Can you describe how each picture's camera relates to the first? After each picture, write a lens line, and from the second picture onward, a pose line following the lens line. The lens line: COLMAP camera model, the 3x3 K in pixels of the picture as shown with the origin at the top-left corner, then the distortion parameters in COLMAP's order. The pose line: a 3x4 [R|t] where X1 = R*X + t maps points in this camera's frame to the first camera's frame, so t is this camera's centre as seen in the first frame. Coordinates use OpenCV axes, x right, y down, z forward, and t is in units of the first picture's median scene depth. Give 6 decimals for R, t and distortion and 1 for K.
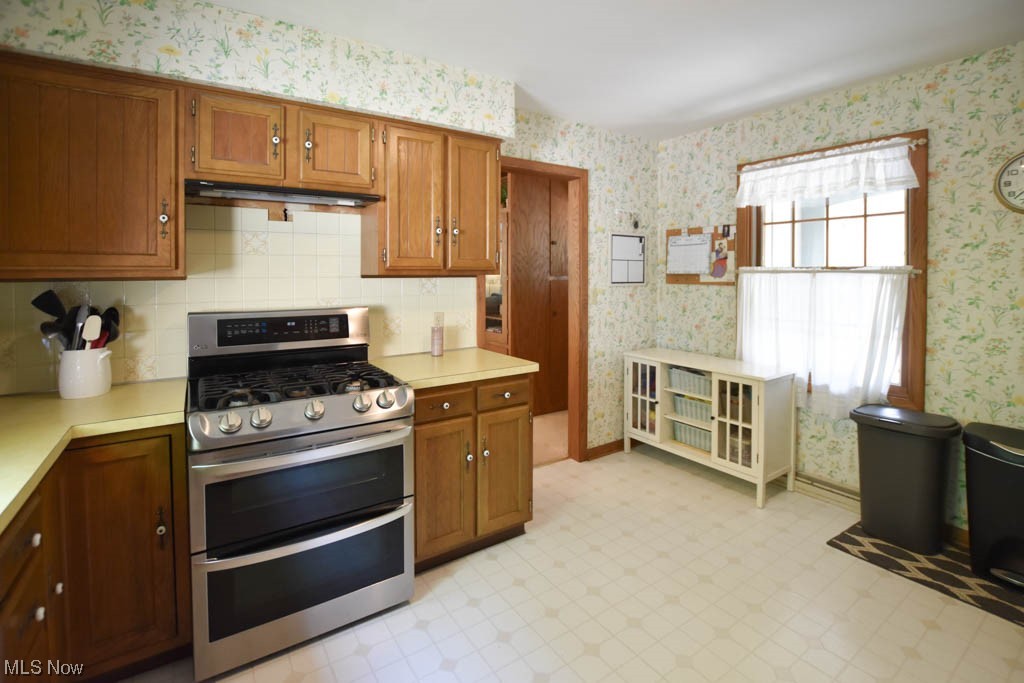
lens RADIAL K [[468.9, 0, 509.9], [0, 468.9, 280.4], [0, 0, 1]] dist [-0.027626, 0.000177]
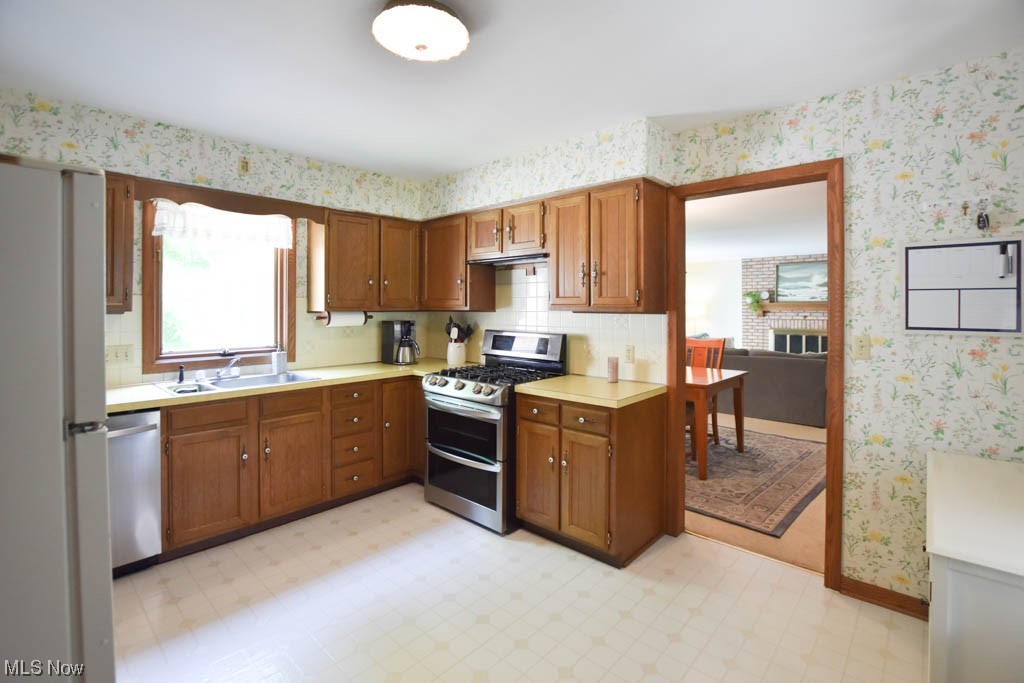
lens RADIAL K [[459.8, 0, 510.9], [0, 459.8, 307.1], [0, 0, 1]] dist [-0.031164, -0.000526]
pose [[0.237891, 0.002381, -0.971289, 0.987510], [-0.019345, 0.999810, -0.002287, -0.015802], [0.971099, 0.019334, 0.237892, 0.562105]]
